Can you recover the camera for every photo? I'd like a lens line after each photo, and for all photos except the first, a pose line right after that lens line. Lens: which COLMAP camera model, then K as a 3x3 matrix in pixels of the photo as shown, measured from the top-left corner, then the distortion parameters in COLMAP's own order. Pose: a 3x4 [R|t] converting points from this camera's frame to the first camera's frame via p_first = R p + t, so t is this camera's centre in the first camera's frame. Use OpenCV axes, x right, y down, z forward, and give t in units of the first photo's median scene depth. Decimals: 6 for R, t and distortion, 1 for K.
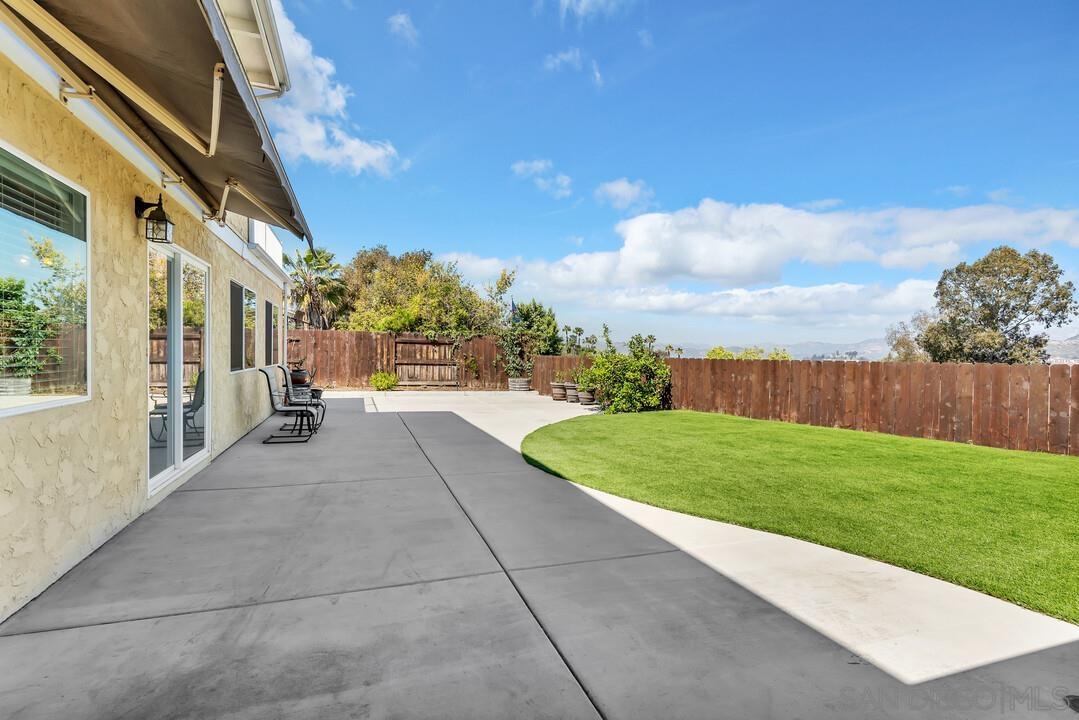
lens RADIAL K [[523.2, 0, 539.3], [0, 523.2, 362.5], [0, 0, 1]] dist [0.000526, 0.001120]
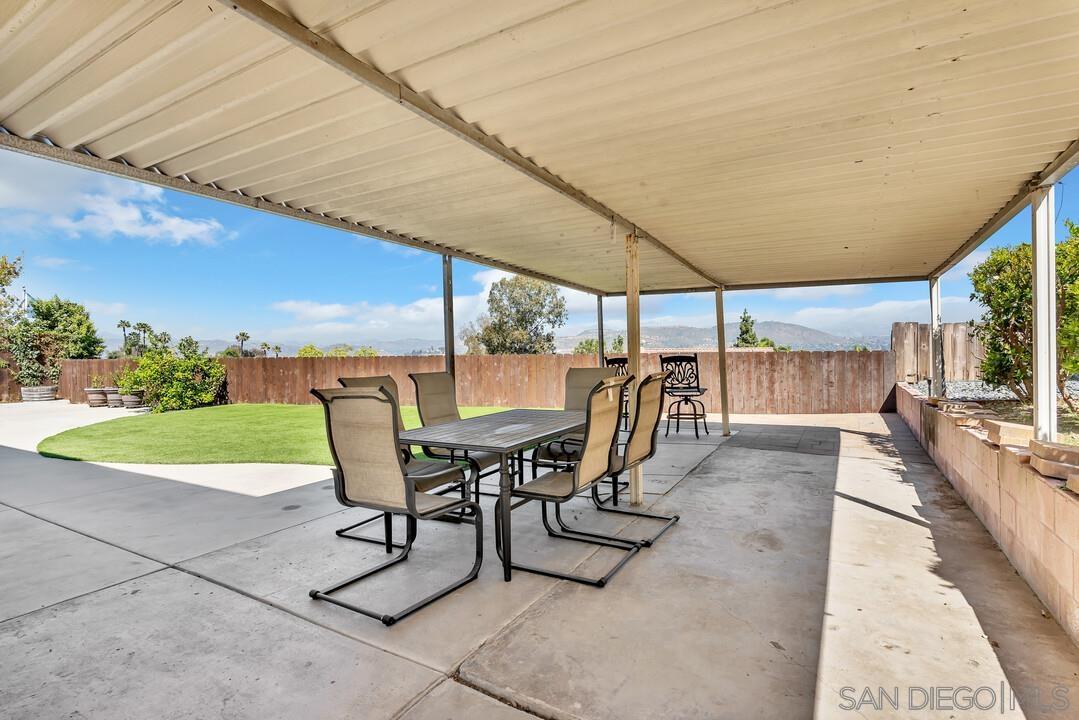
lens RADIAL K [[523.2, 0, 539.3], [0, 523.2, 362.5], [0, 0, 1]] dist [0.000526, 0.001120]
pose [[0.752207, -0.036629, 0.657908, 0.016166], [0.032984, 0.999295, 0.017925, 0.002328], [-0.658101, 0.008217, 0.752885, -0.197991]]
